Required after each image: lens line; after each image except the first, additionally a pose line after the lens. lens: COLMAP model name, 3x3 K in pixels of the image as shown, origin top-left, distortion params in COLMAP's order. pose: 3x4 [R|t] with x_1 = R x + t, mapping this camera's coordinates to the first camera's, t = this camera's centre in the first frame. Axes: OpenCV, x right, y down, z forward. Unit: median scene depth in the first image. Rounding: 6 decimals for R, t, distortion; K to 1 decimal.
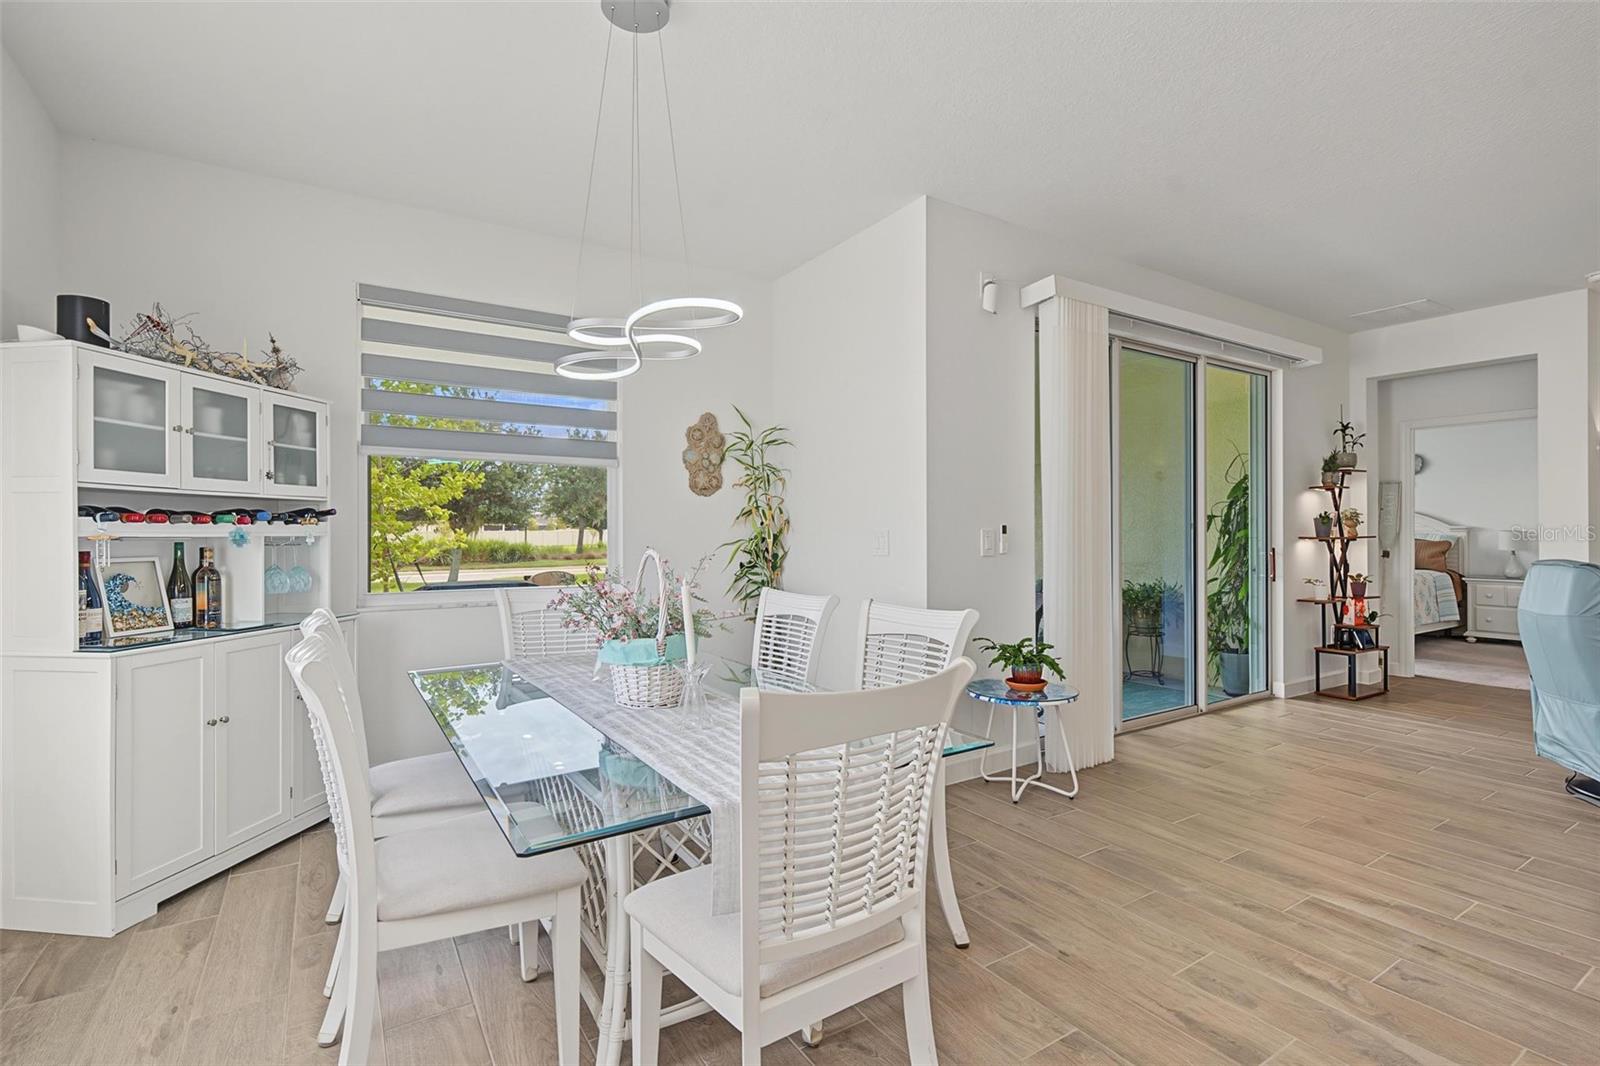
lens RADIAL K [[738.8, 0, 796.5], [0, 738.8, 531.8], [0, 0, 1]] dist [0.000960, -0.000255]
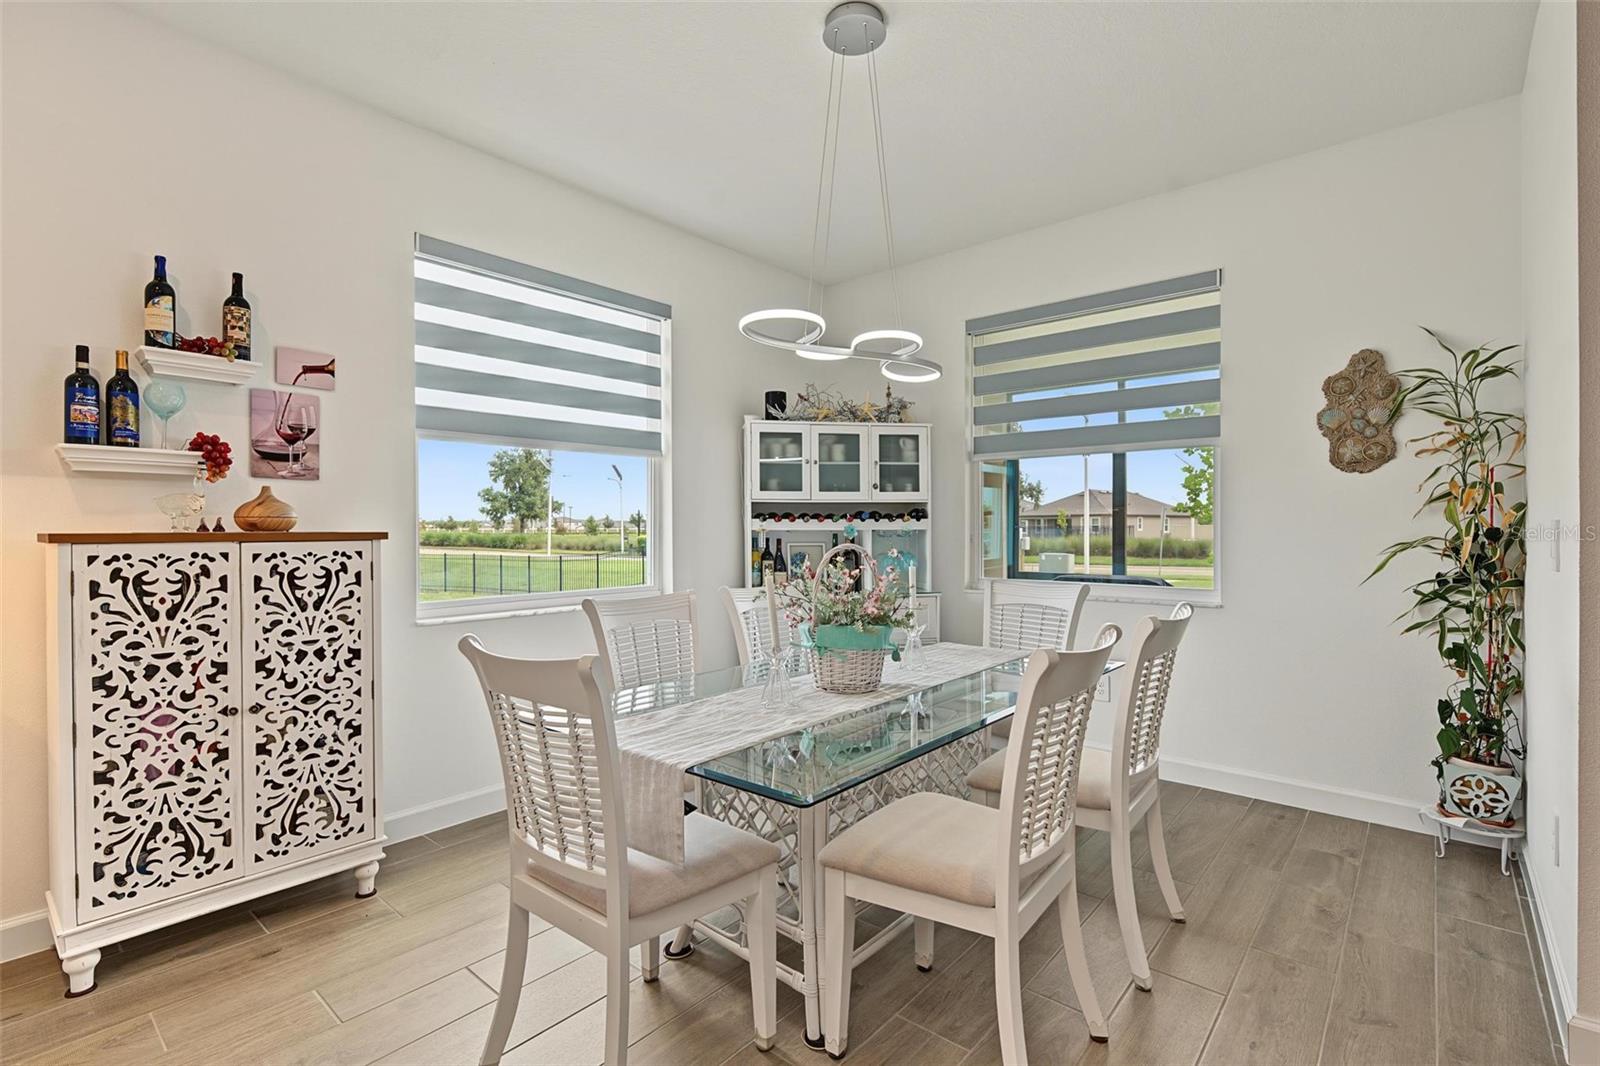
lens RADIAL K [[738.8, 0, 796.5], [0, 738.8, 531.8], [0, 0, 1]] dist [0.000960, -0.000255]
pose [[0.286354, 0.004950, -0.958111, 0.536805], [0.004603, 0.999968, 0.006542, -0.000429], [0.958113, -0.006283, 0.286322, 0.422903]]
